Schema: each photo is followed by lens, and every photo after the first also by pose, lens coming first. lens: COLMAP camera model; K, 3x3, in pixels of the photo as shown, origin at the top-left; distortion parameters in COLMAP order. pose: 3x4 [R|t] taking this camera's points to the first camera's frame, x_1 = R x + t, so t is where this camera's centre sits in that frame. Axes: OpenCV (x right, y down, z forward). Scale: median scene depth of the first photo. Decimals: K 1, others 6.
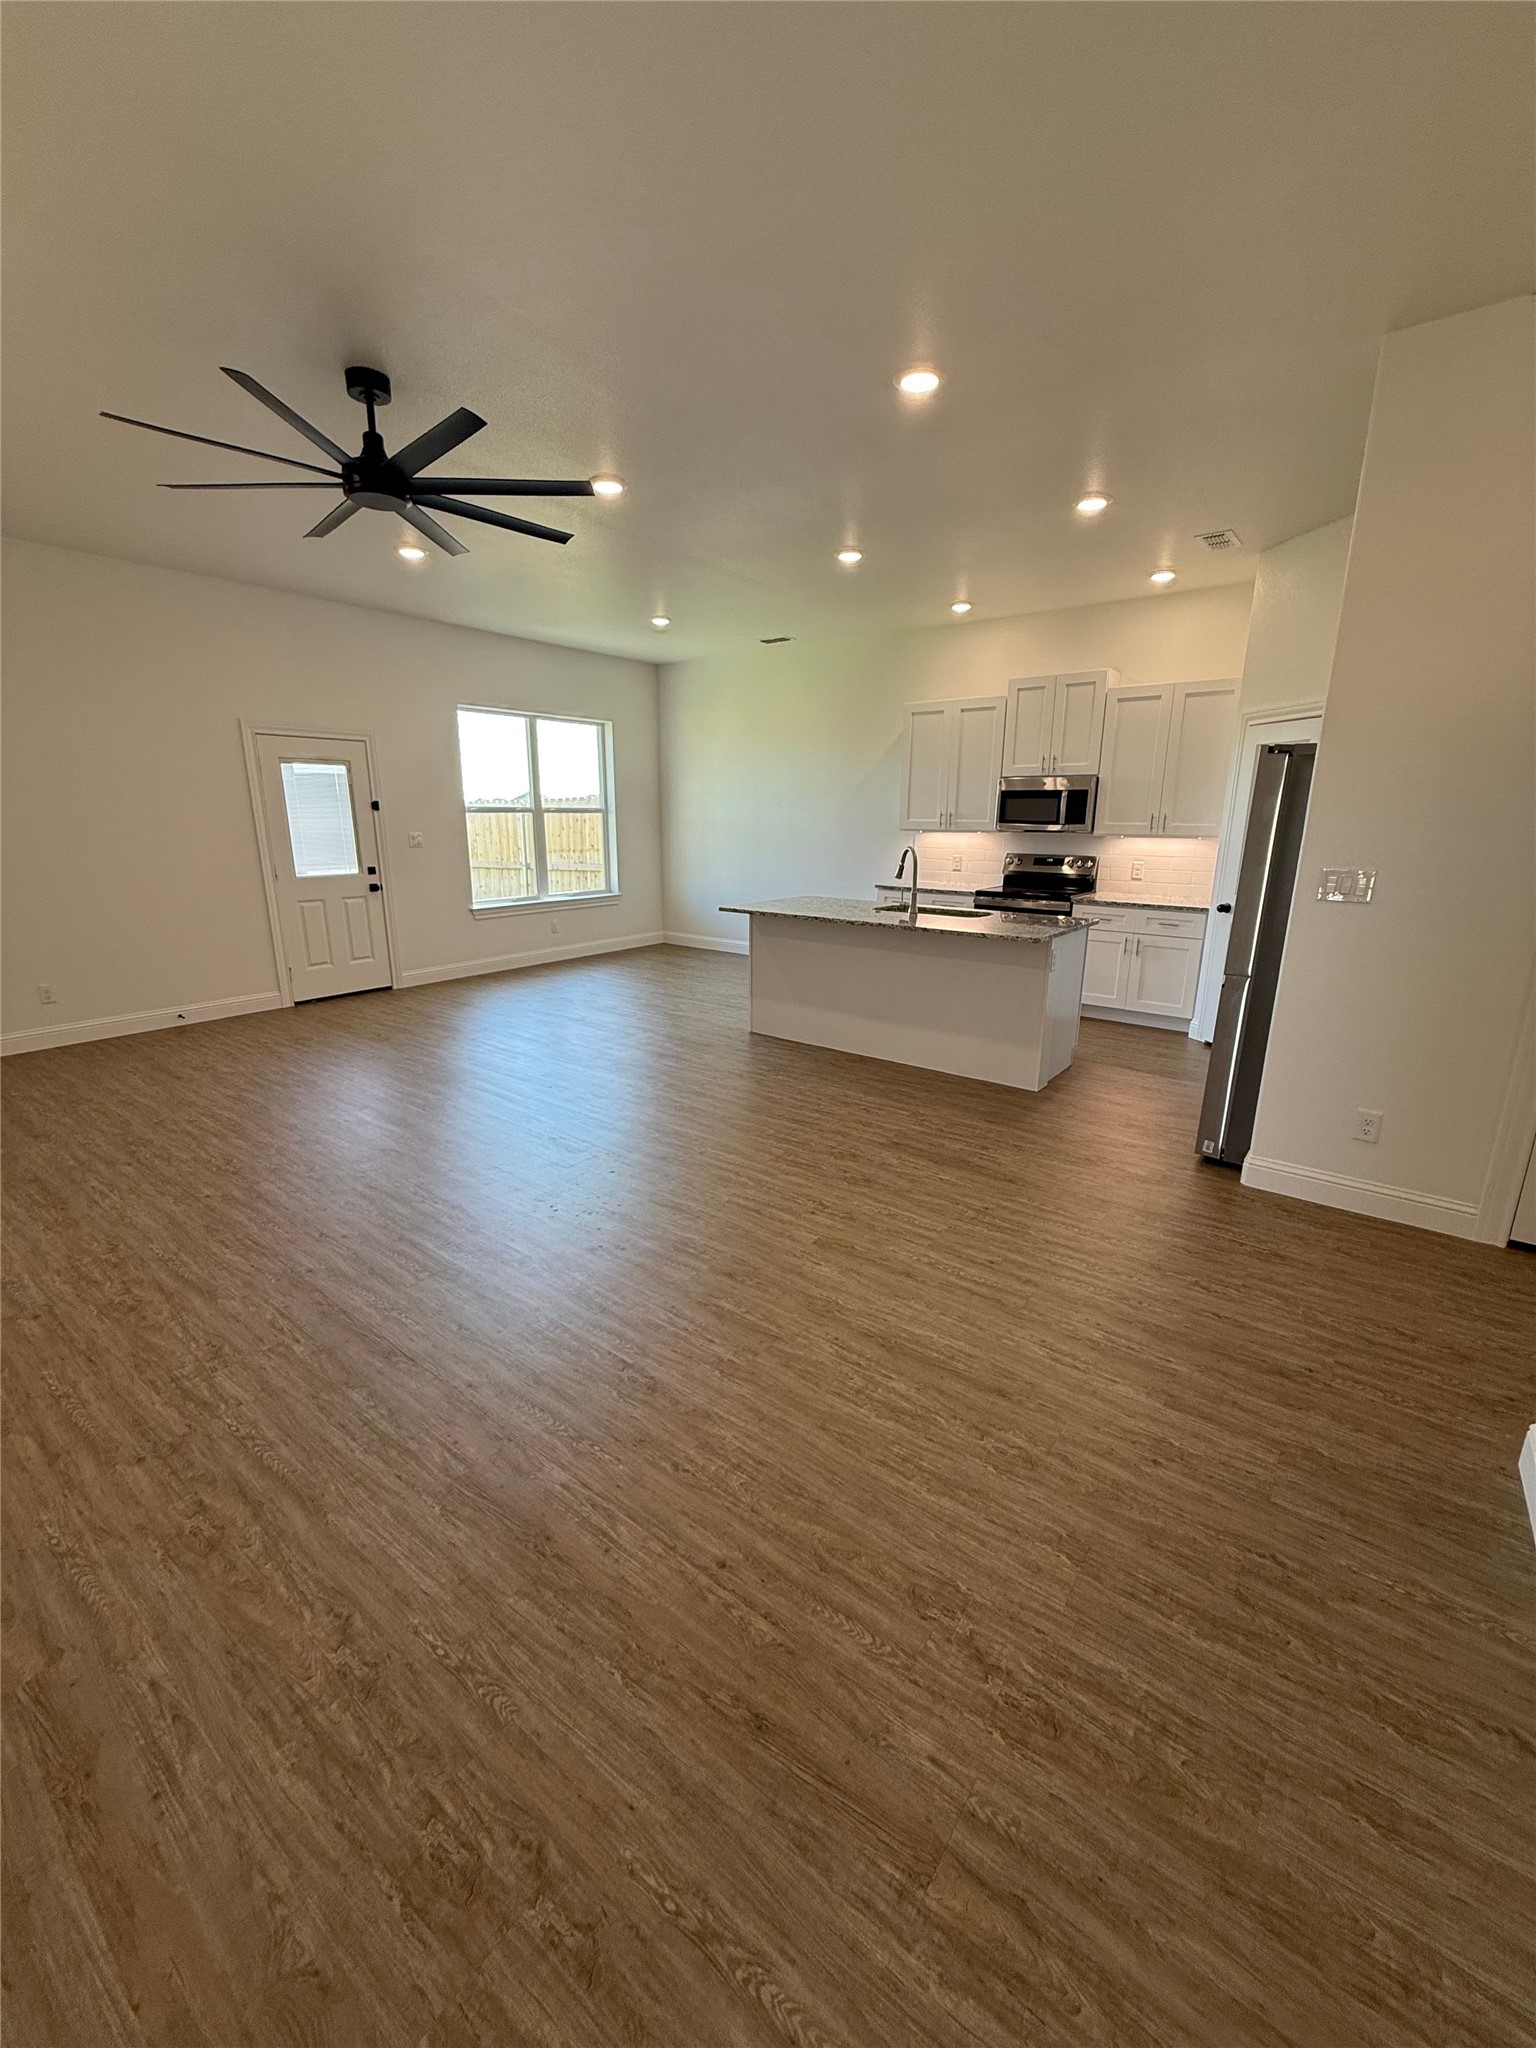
lens RADIAL K [[818.3, 0, 768.0], [0, 818.3, 1024.0], [0, 0, 1]] dist [-0.005004, 0.001018]
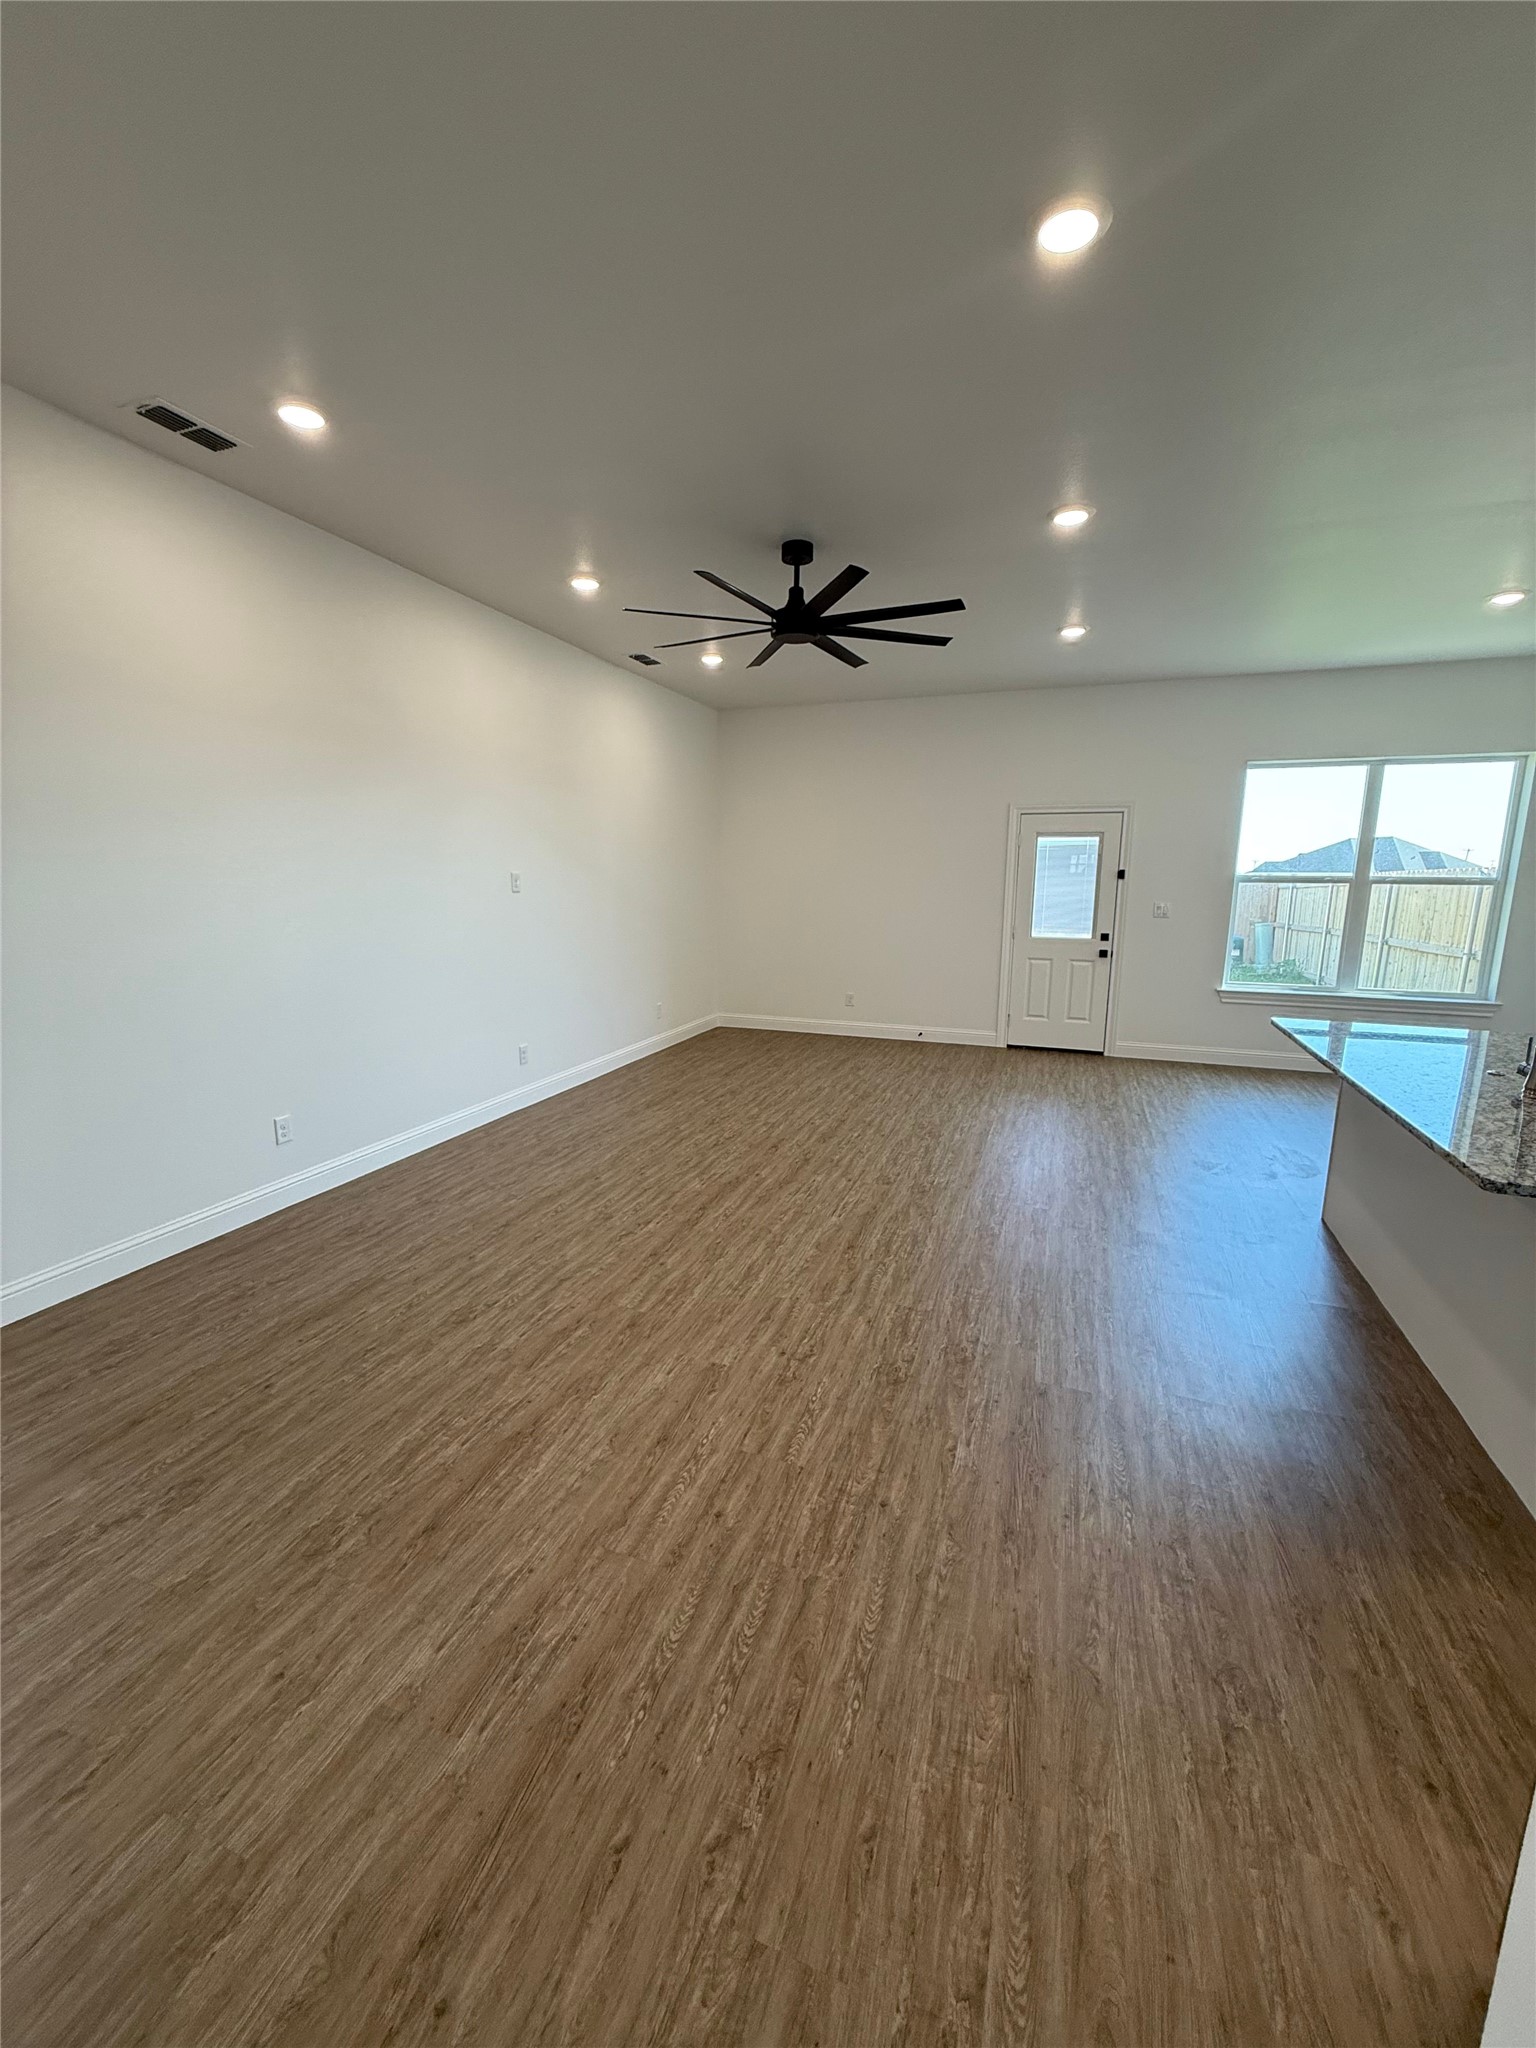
lens RADIAL K [[818.3, 0, 768.0], [0, 818.3, 1024.0], [0, 0, 1]] dist [-0.005004, 0.001018]
pose [[0.292434, 0.171502, -0.940781, 0.385557], [-0.248963, 0.963516, 0.098258, -0.083951], [0.923309, 0.205485, 0.324463, 0.324083]]
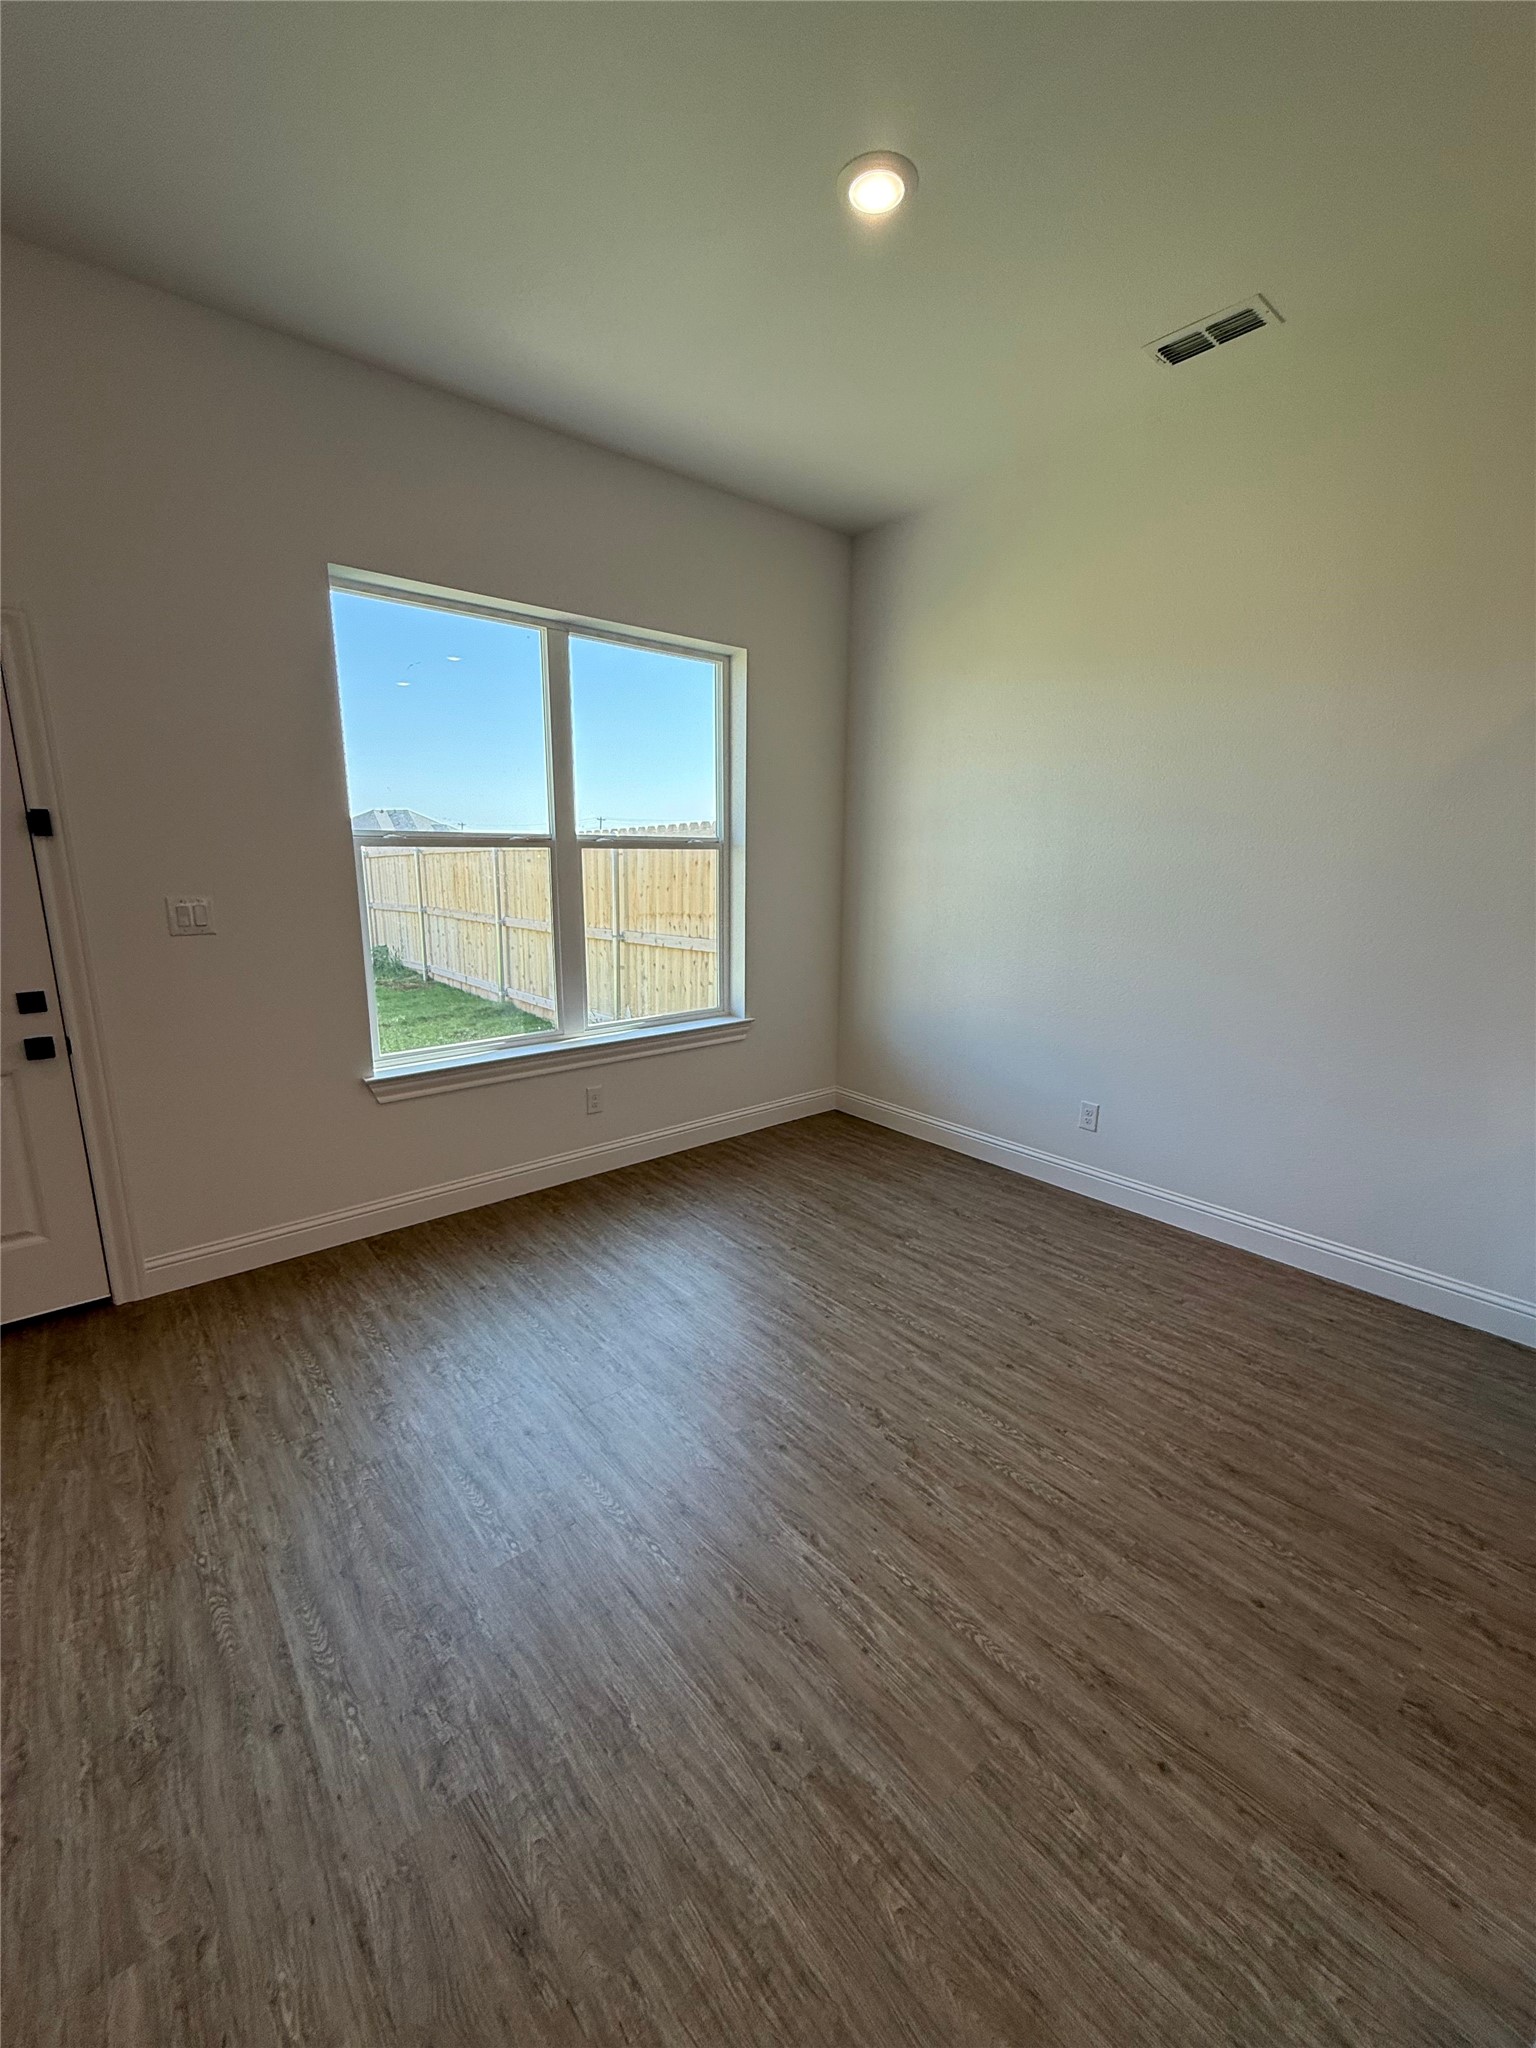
lens RADIAL K [[818.3, 0, 768.0], [0, 818.3, 1024.0], [0, 0, 1]] dist [-0.005004, 0.001018]
pose [[0.974948, 0.056773, -0.215065, -0.095529], [-0.066114, 0.997145, -0.036487, -0.196725], [0.212380, 0.049792, 0.975918, 0.758001]]
